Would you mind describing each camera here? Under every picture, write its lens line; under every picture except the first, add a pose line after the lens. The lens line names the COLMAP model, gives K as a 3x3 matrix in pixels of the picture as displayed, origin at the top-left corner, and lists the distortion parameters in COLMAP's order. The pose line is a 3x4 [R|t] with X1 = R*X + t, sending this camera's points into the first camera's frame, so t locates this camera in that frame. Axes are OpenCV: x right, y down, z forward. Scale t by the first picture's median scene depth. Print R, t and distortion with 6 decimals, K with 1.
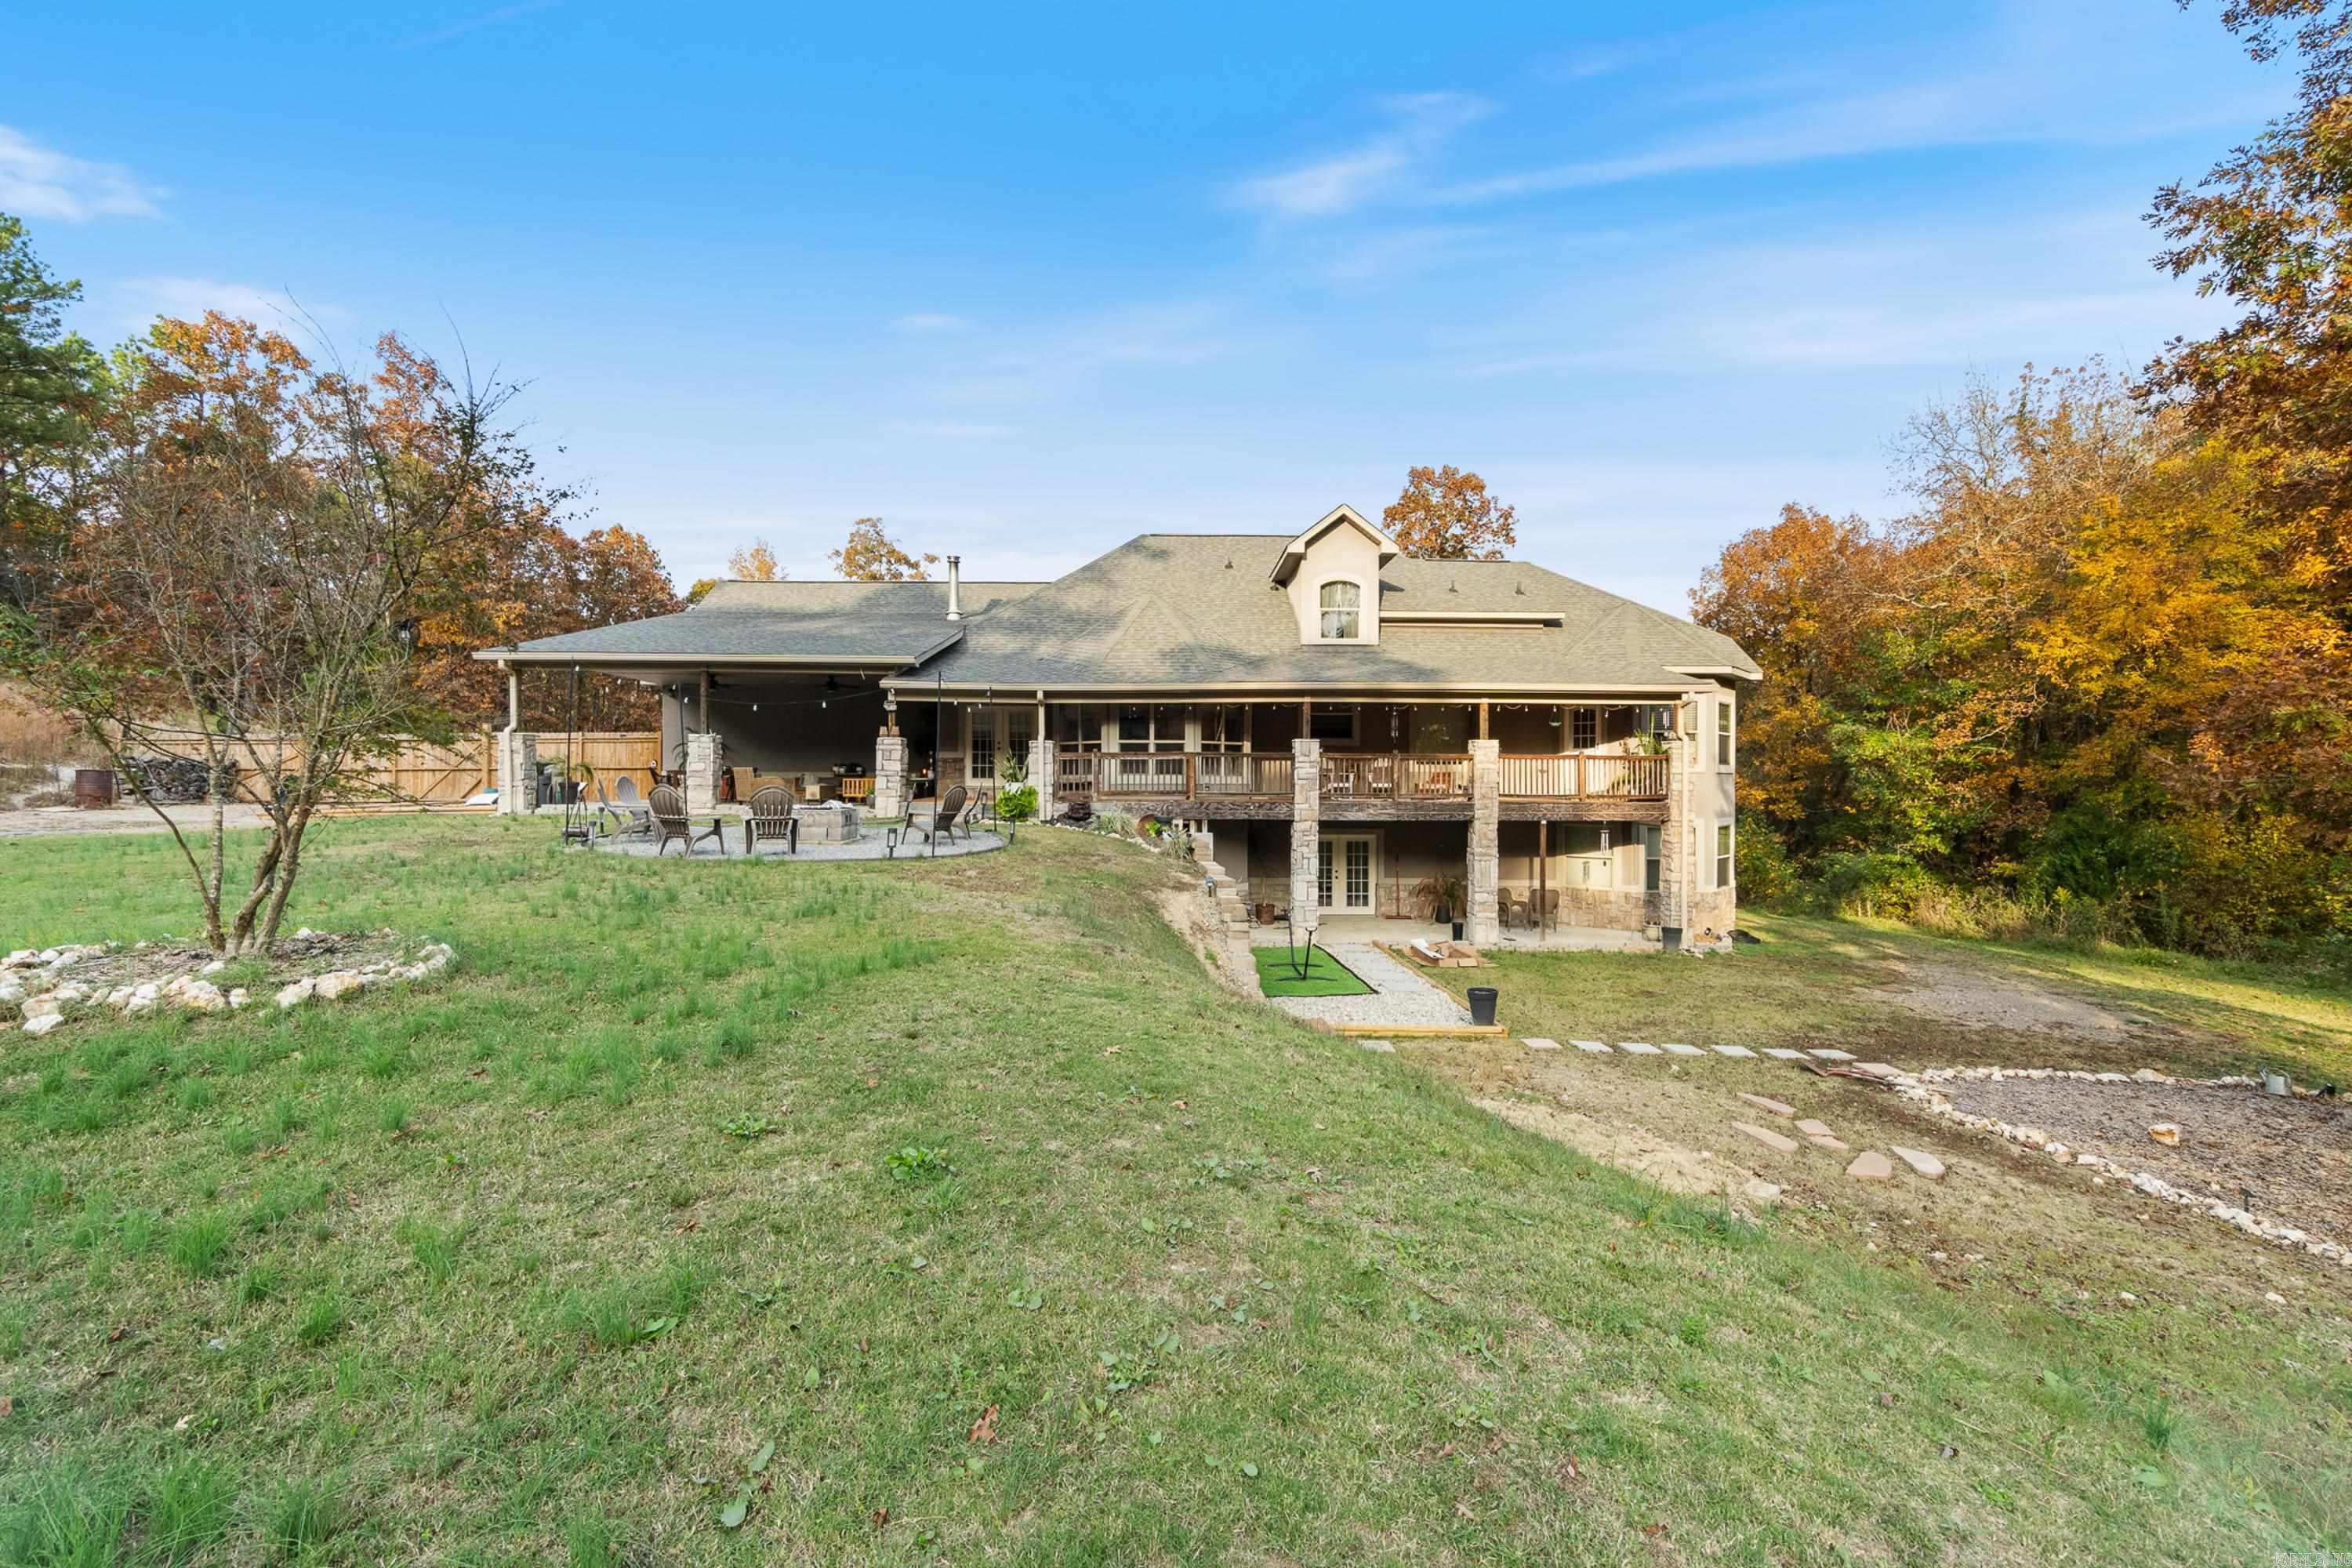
lens RADIAL K [[1017.3, 0, 1168.8], [0, 1017.3, 793.0], [0, 0, 1]] dist [-0.003654, -0.000345]
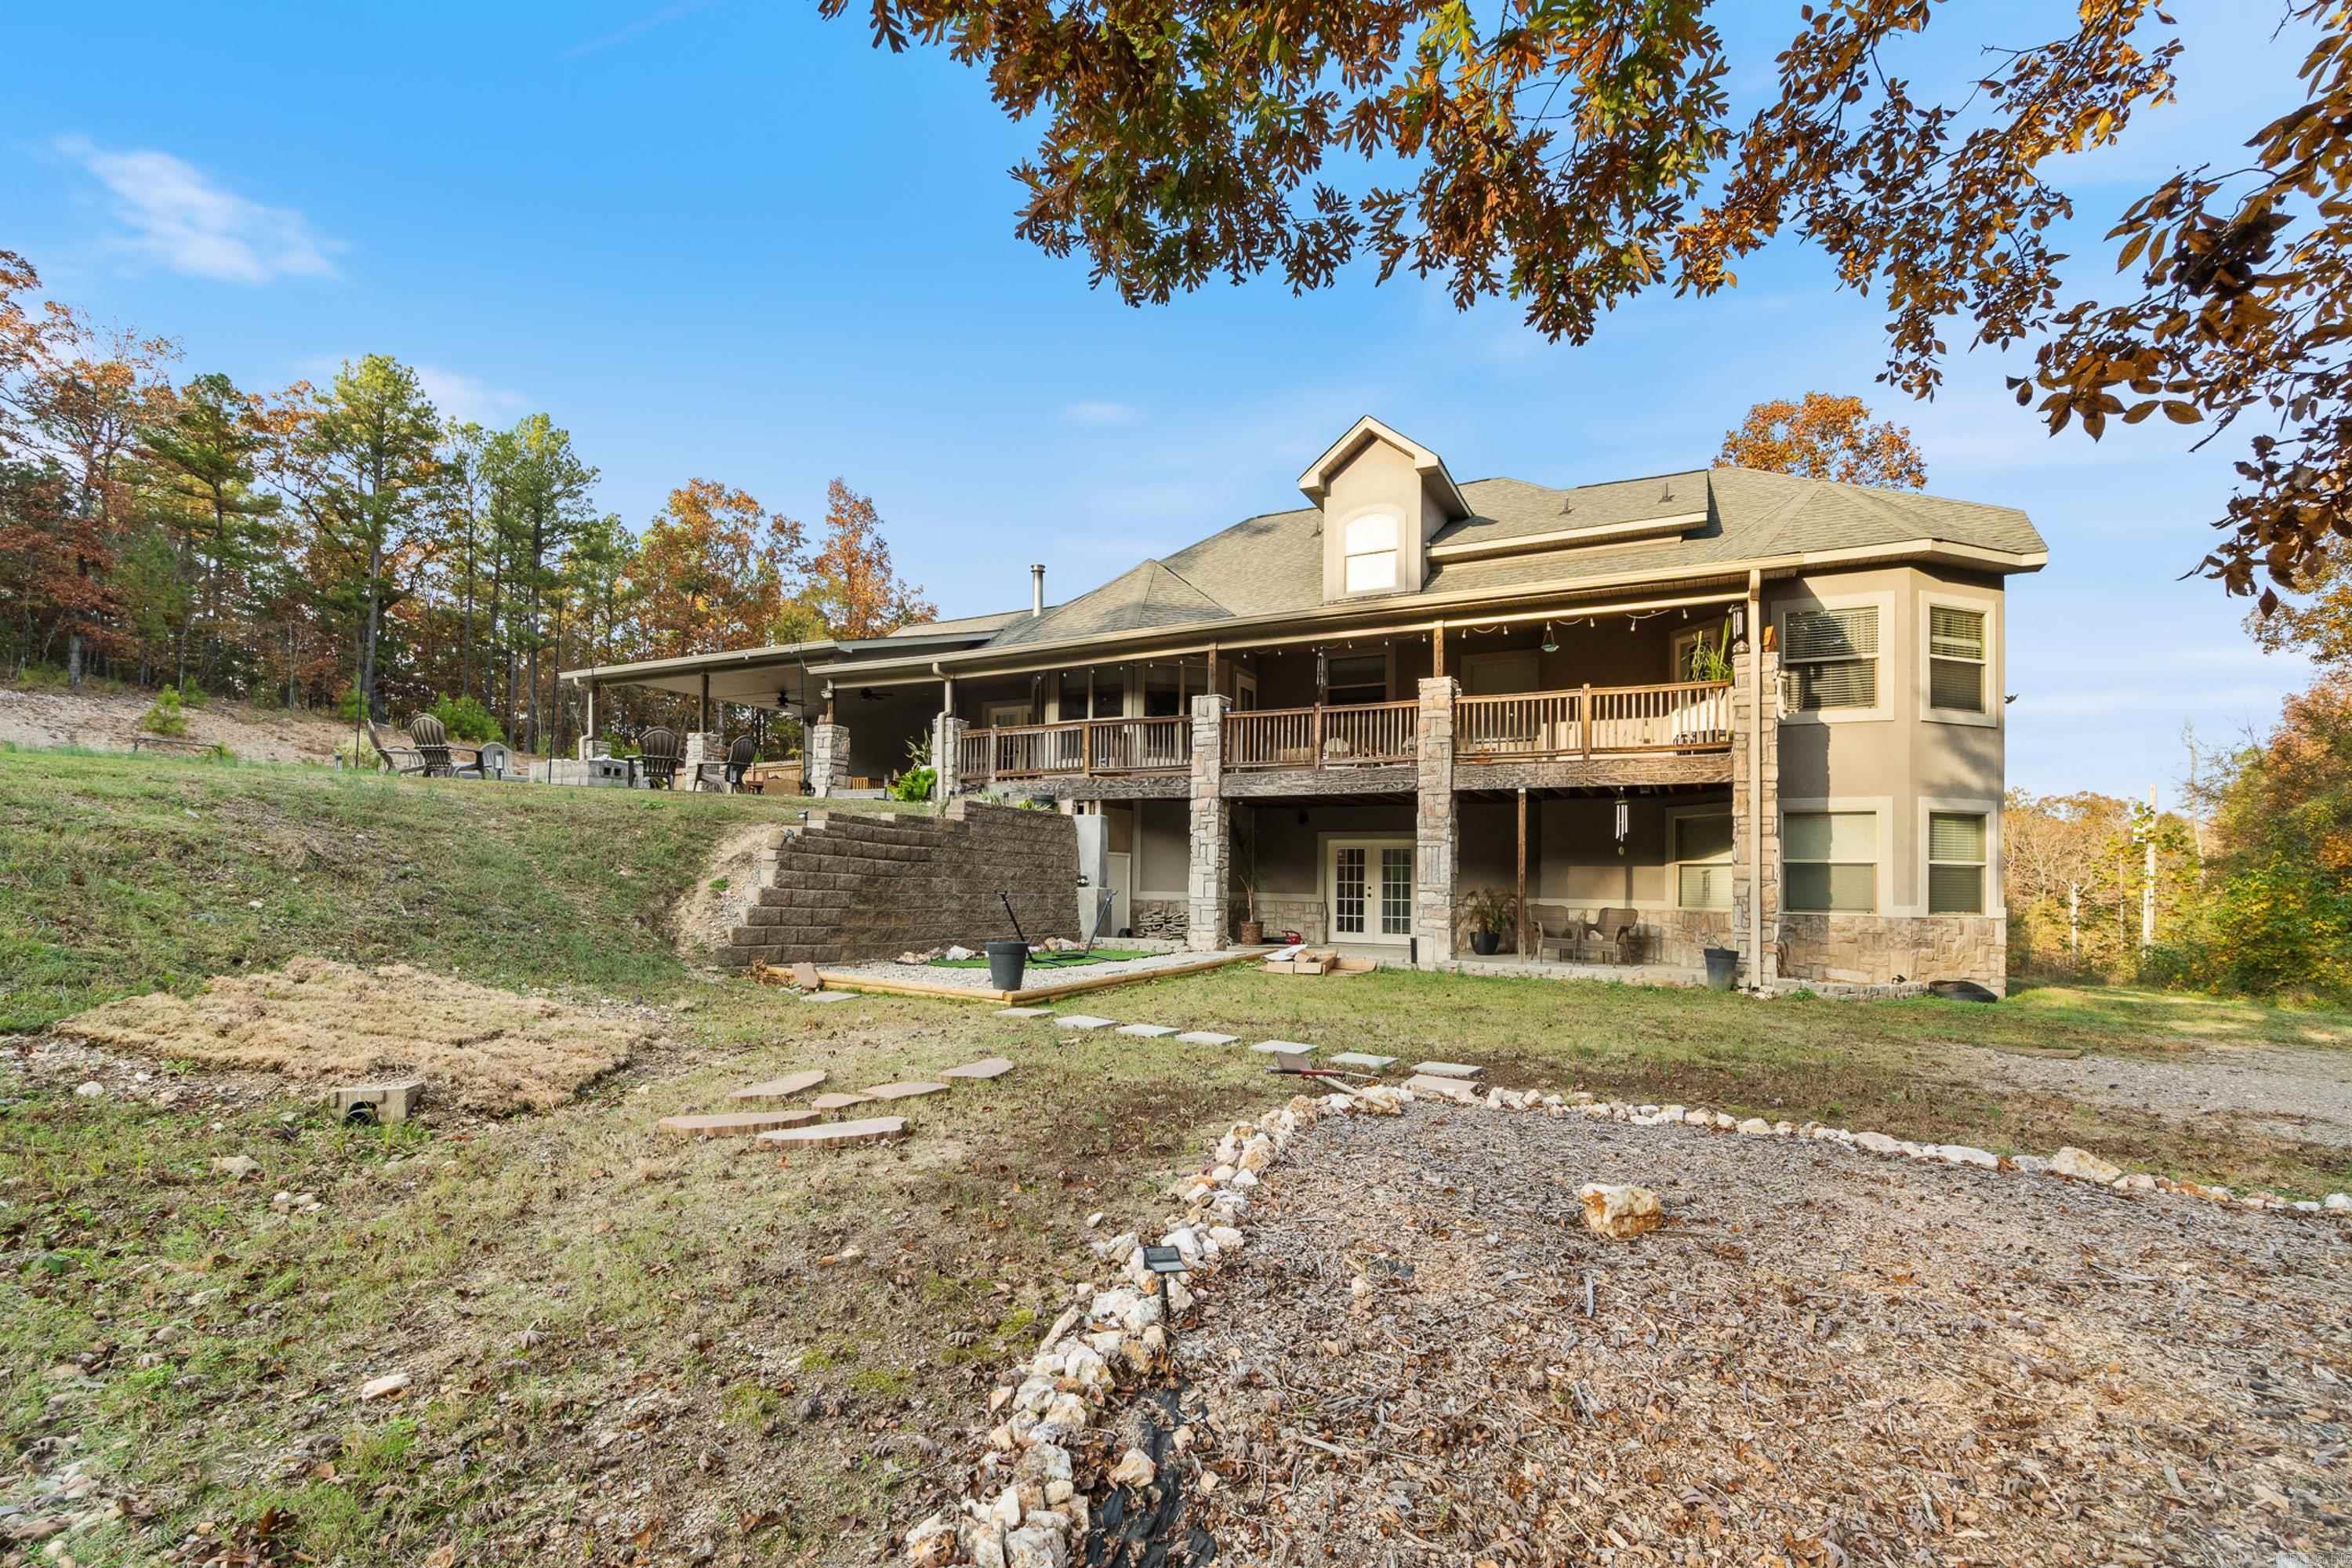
lens RADIAL K [[1051.5, 0, 1175.5], [0, 1051.5, 868.6], [0, 0, 1]] dist [0.002973, 0.000093]
pose [[0.875836, 0.001982, -0.482606, 0.506533], [-0.018134, 0.999421, -0.028805, 0.105929], [0.482269, 0.033980, 0.875364, 0.266447]]
